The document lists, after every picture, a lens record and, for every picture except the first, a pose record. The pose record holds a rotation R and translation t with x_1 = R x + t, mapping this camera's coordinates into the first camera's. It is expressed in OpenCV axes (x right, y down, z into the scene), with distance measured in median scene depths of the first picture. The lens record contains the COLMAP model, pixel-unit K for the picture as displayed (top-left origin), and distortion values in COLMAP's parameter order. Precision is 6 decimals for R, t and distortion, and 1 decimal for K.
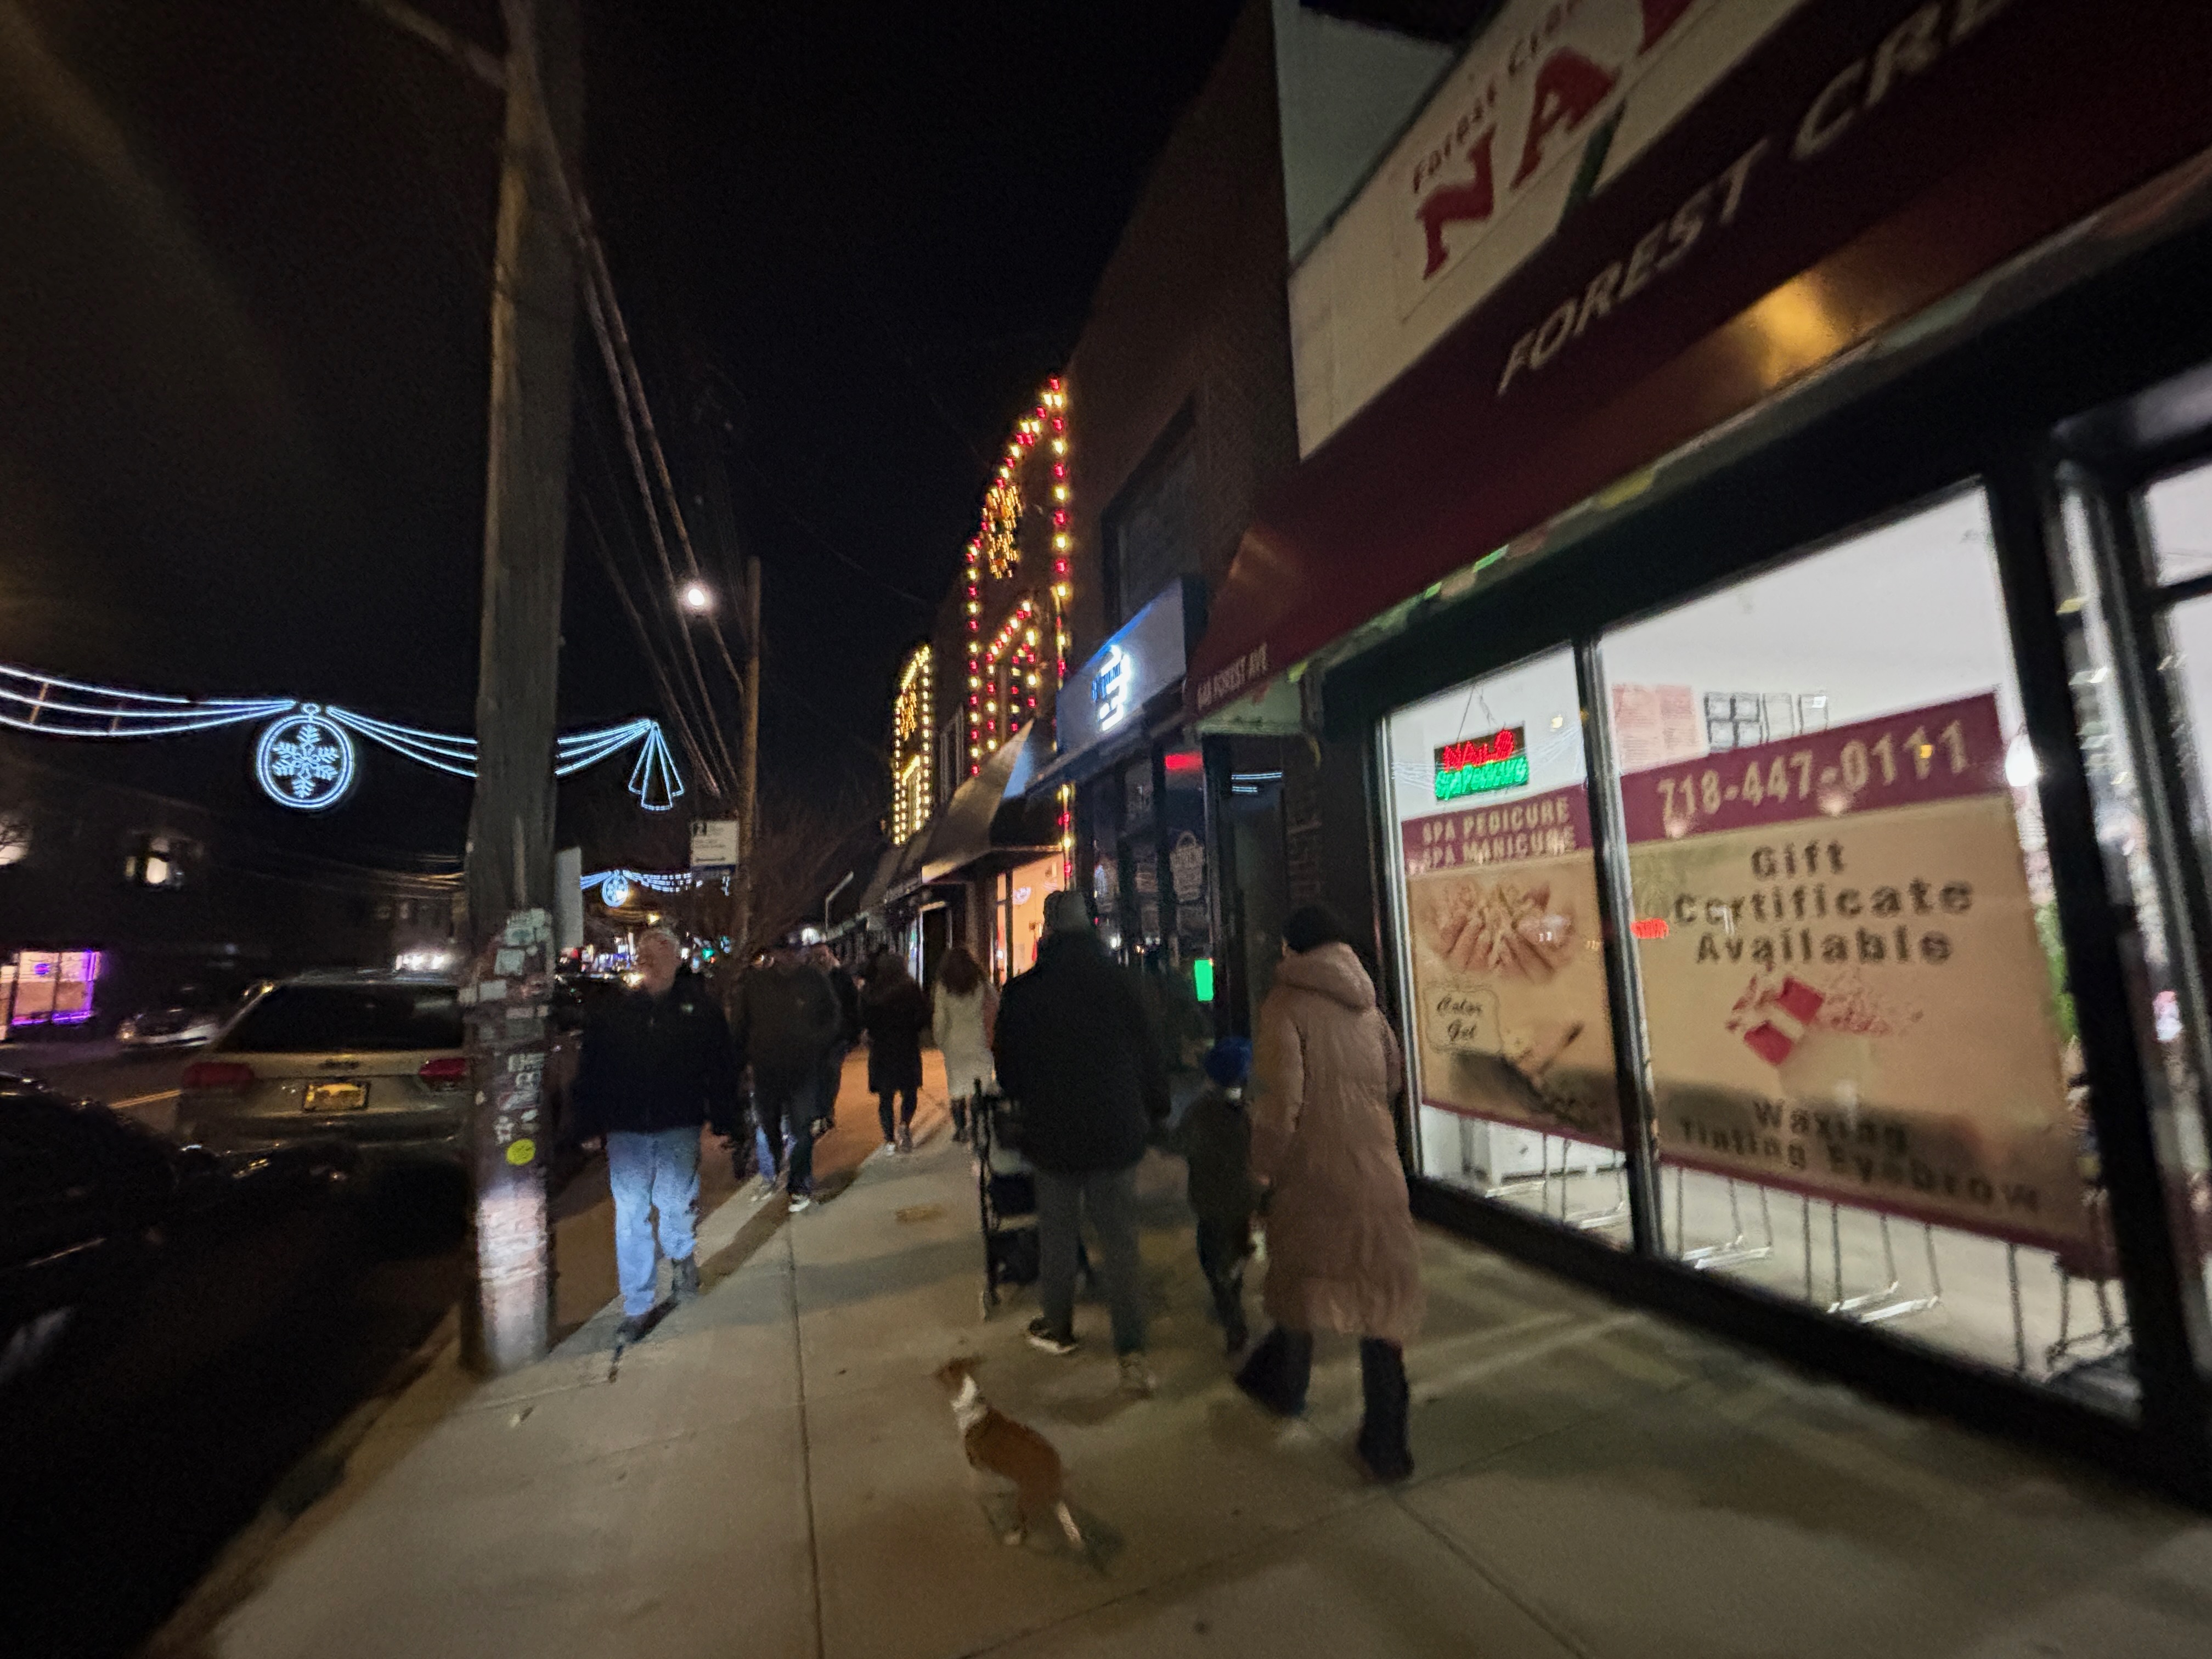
lens RADIAL K [[899.3, 0, 1106.0], [0, 899.3, 829.5], [0, 0, 1]] dist [-0.002078, -0.000024]
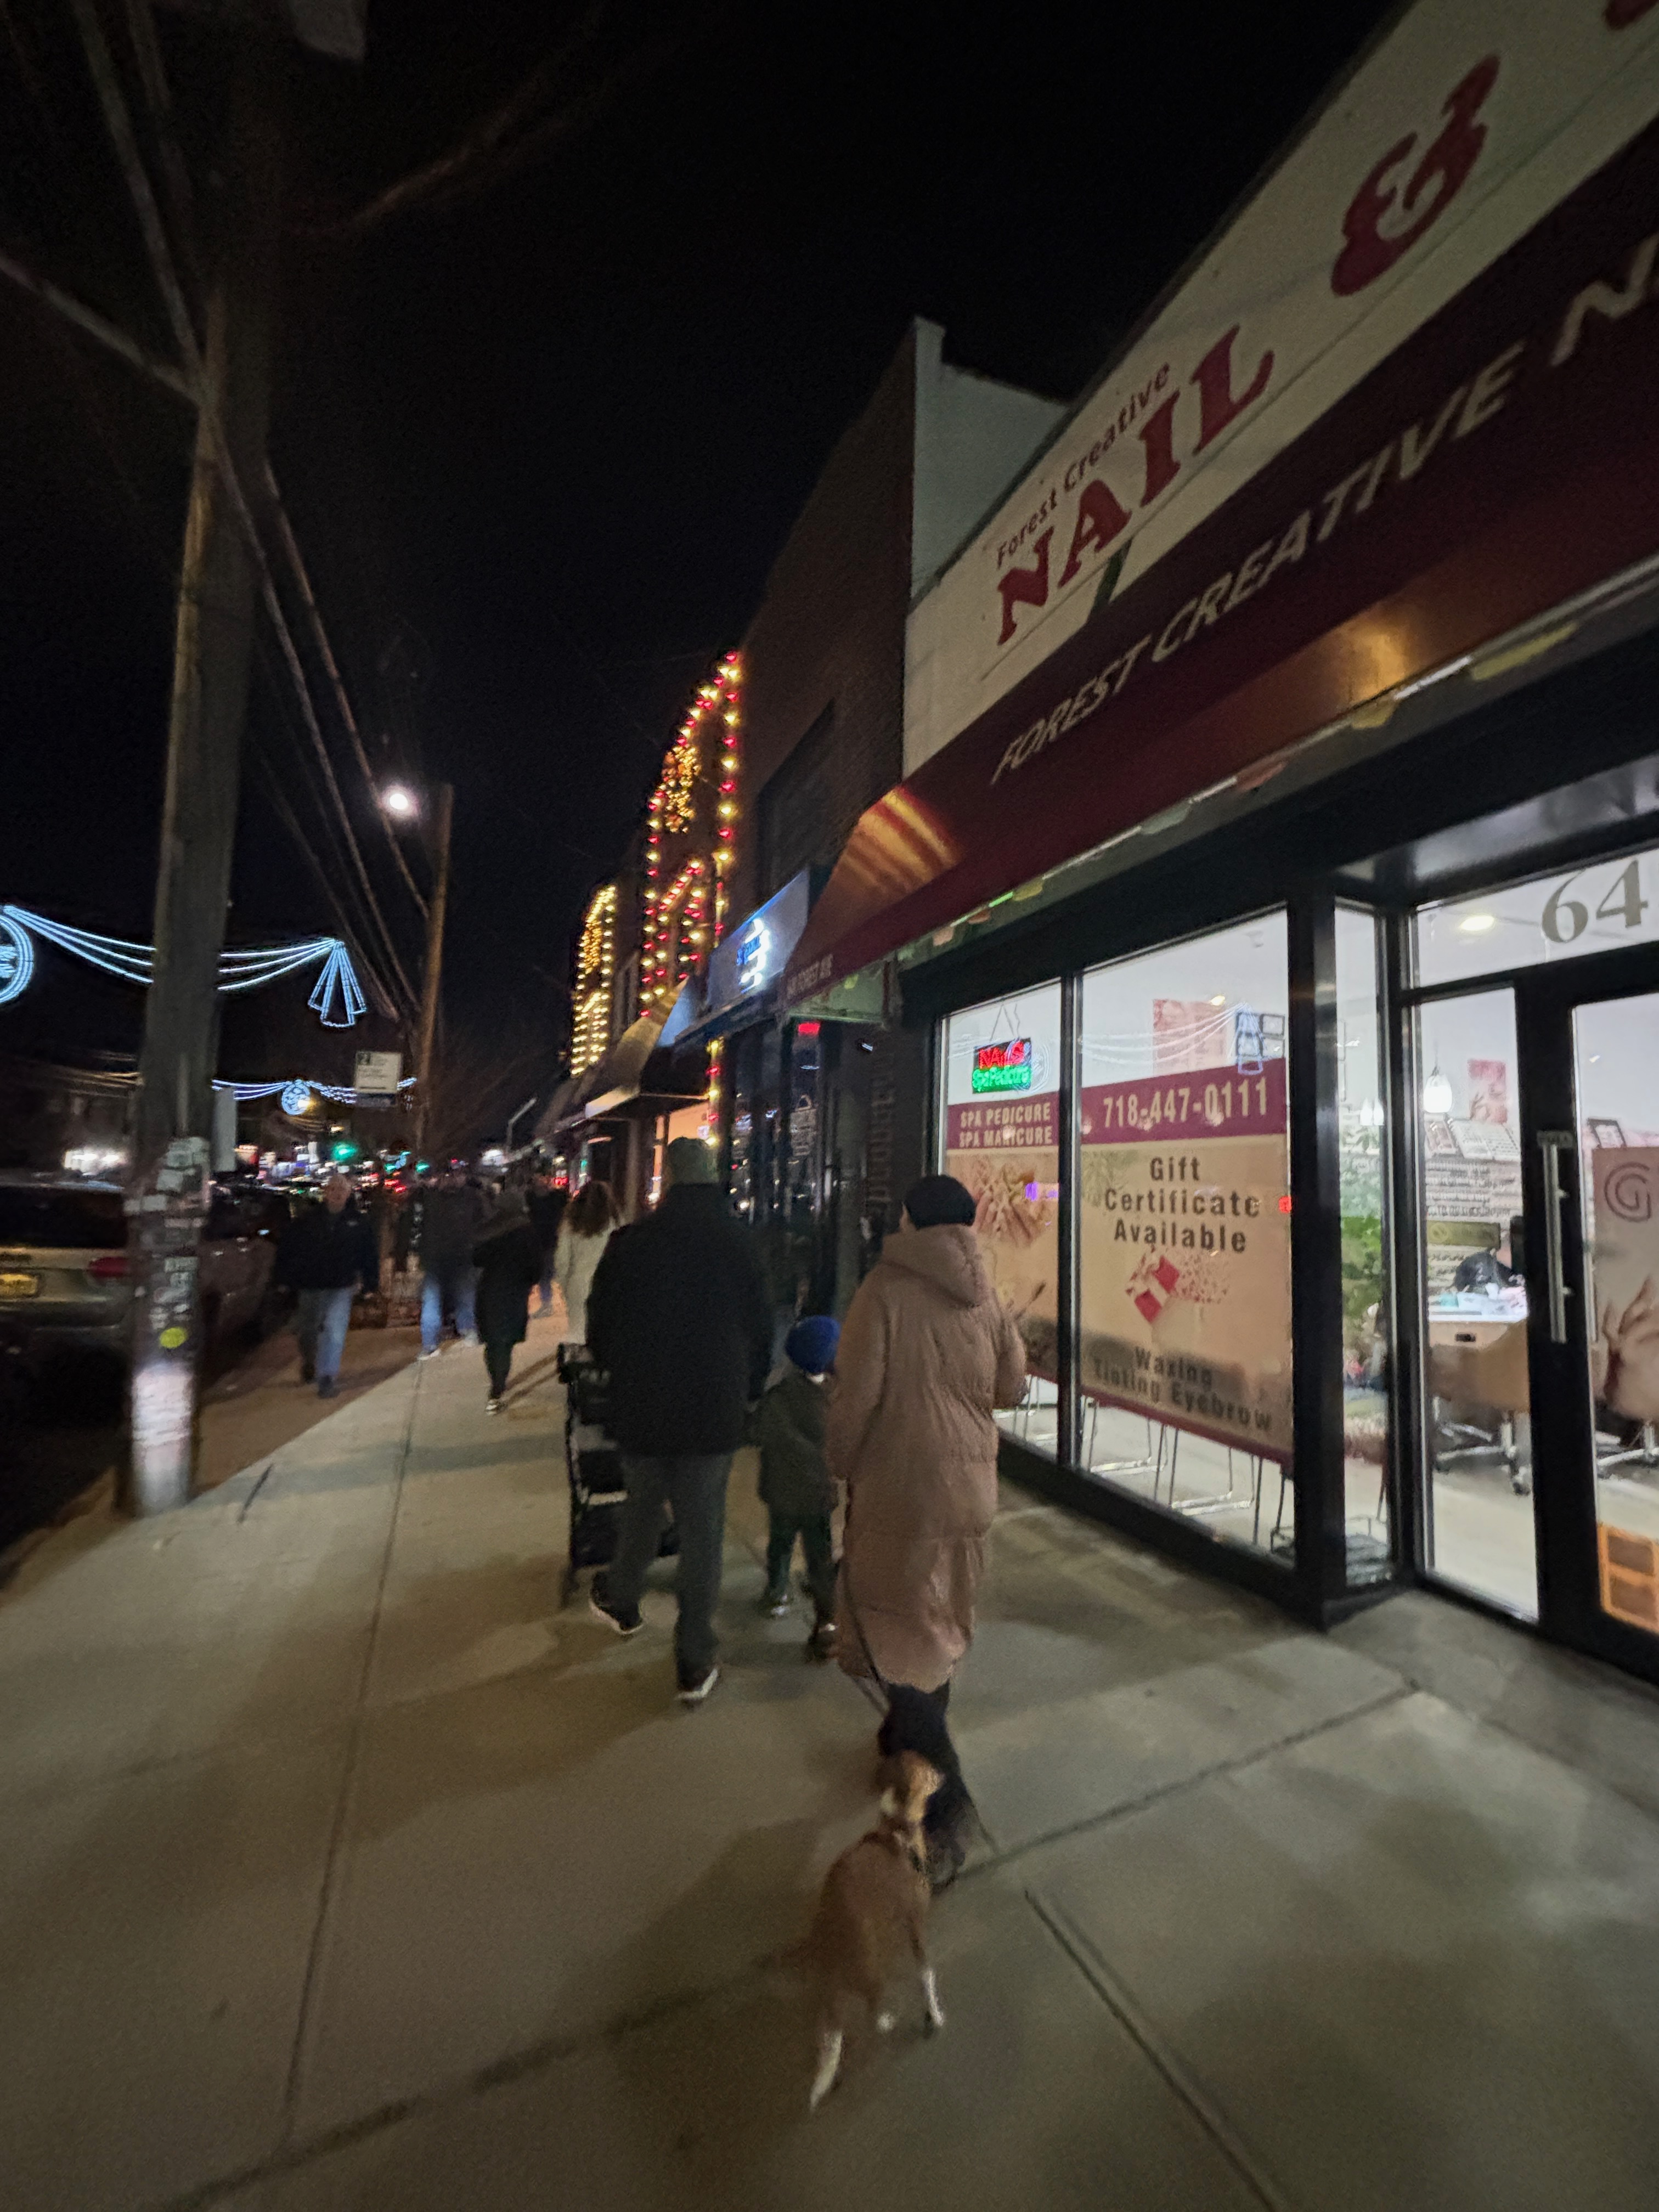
lens RADIAL K [[893.2, 0, 829.5], [0, 893.2, 1106.0], [0, 0, 1]] dist [0.002499, 0.000546]
pose [[0.997182, 0.065602, 0.036388, 0.130949], [-0.067008, 0.996995, 0.038865, -0.045777], [-0.033729, -0.041194, 0.998582, -0.173448]]
